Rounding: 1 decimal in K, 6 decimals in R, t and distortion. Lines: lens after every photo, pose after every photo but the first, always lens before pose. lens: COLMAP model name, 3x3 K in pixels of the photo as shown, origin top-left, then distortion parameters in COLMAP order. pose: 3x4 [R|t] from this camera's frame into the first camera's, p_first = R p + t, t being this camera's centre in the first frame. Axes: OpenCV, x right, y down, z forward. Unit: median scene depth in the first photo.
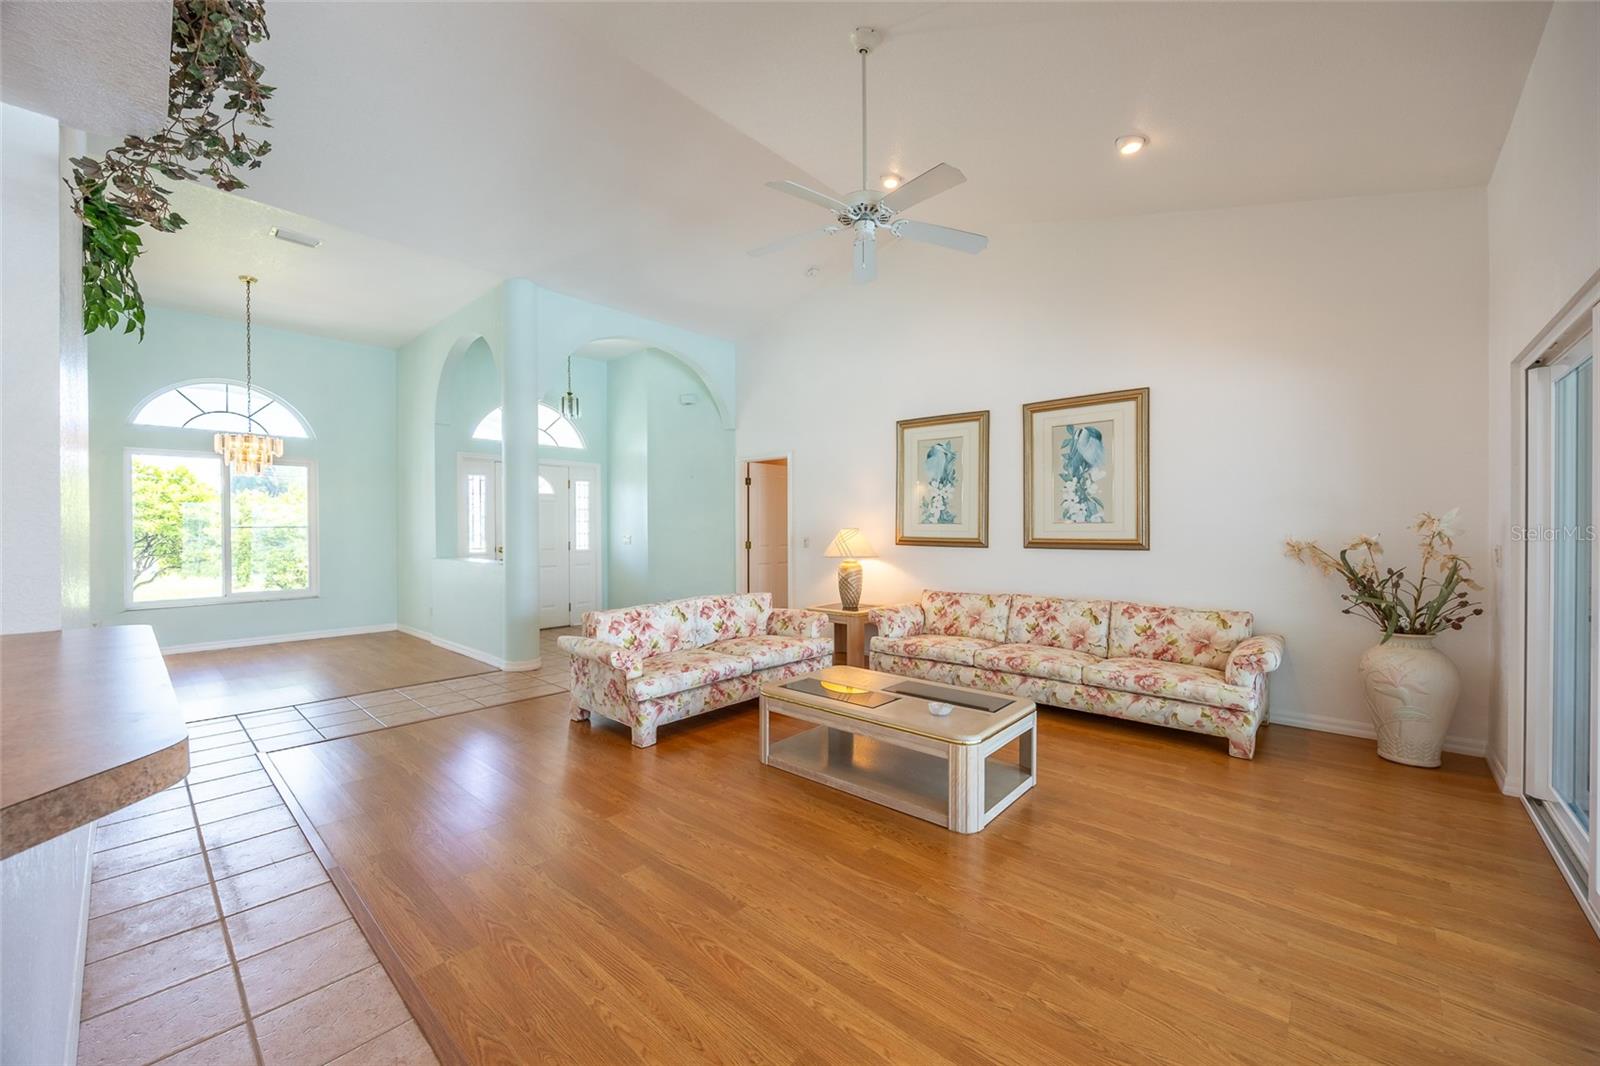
lens RADIAL K [[617.7, 0, 799.2], [0, 617.7, 530.9], [0, 0, 1]] dist [0.002703, 0.000005]
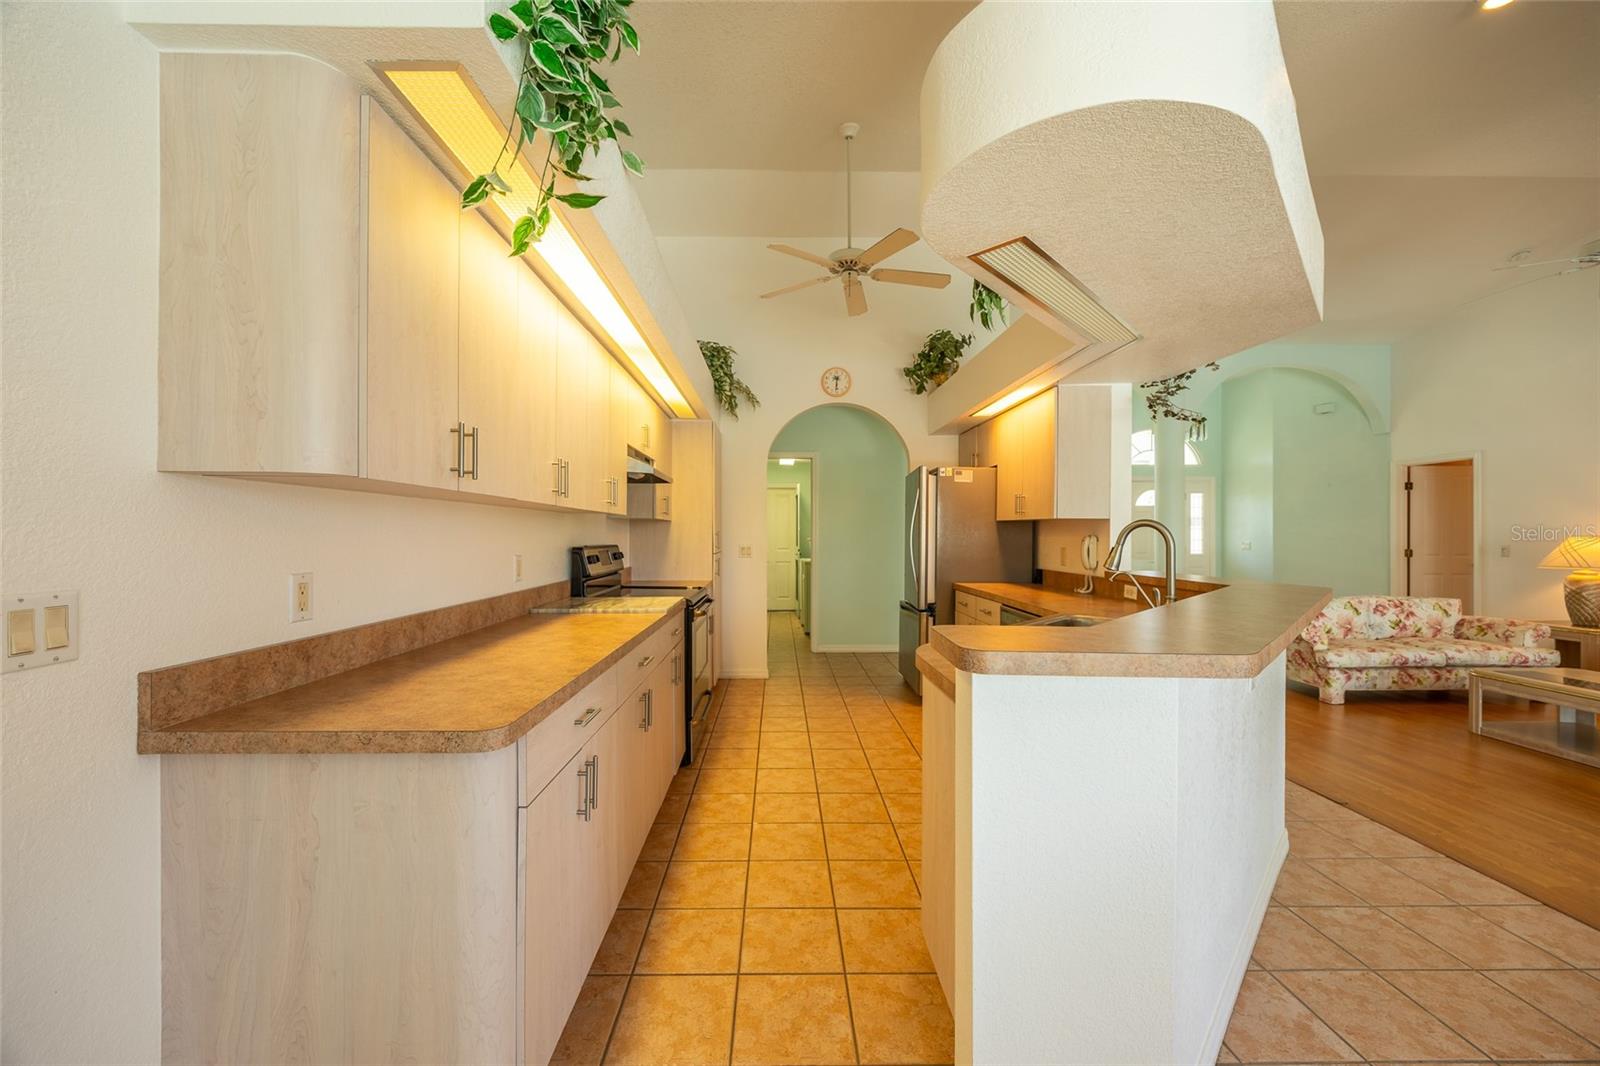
lens RADIAL K [[617.7, 0, 798.7], [0, 617.7, 534.0], [0, 0, 1]] dist [0.002703, 0.000005]
pose [[0.689973, 0.001380, -0.723833, -0.068175], [-0.006250, 0.999972, -0.004051, 0.005212], [0.723808, 0.007319, 0.689963, -0.561560]]
